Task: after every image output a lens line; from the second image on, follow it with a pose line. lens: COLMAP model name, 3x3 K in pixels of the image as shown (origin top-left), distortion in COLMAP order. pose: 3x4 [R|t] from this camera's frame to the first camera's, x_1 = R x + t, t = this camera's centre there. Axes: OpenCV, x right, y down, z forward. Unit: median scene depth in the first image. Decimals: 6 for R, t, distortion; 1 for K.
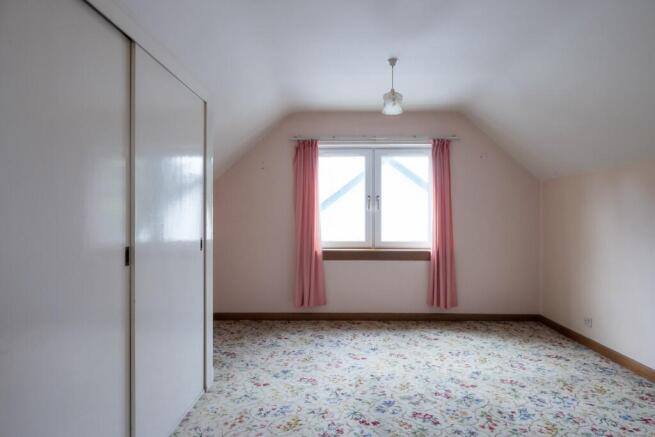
lens RADIAL K [[355.2, 0, 332.5], [0, 355.2, 218.4], [0, 0, 1]] dist [-0.007970, 0.002409]
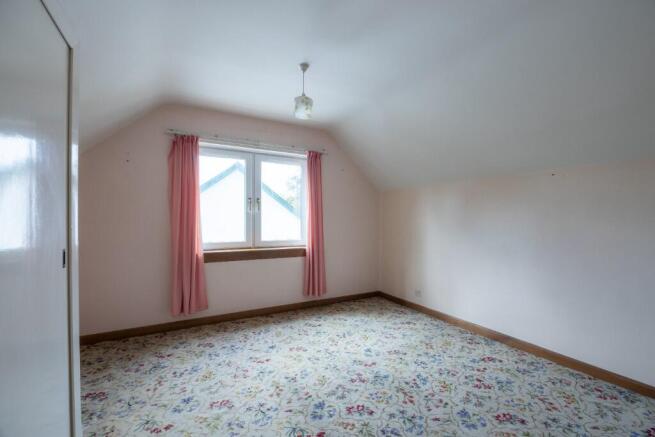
lens RADIAL K [[282.3, 0, 331.4], [0, 282.3, 221.8], [0, 0, 1]] dist [-0.020608, 0.002287]
pose [[0.860674, -0.003117, 0.509147, -0.155345], [-0.001658, 0.999959, 0.008924, -0.001772], [-0.509154, -0.008525, 0.860633, 0.226452]]
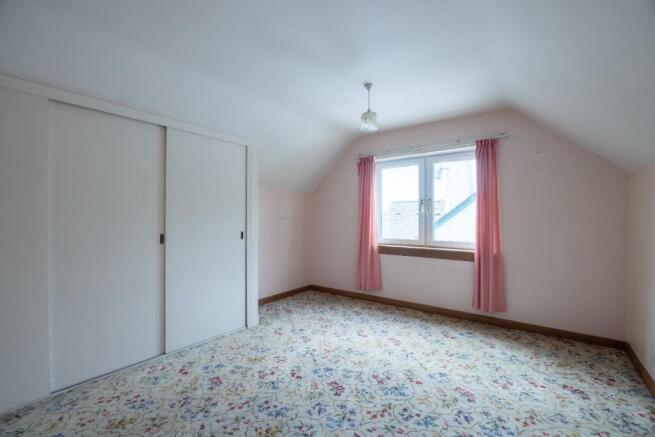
lens RADIAL K [[282.3, 0, 332.3], [0, 282.3, 218.6], [0, 0, 1]] dist [-0.020608, 0.002287]
pose [[0.814178, 0.001906, -0.580612, 0.538668], [-0.002995, 0.999995, -0.000918, -0.002399], [0.580607, 0.002486, 0.814180, 0.153696]]
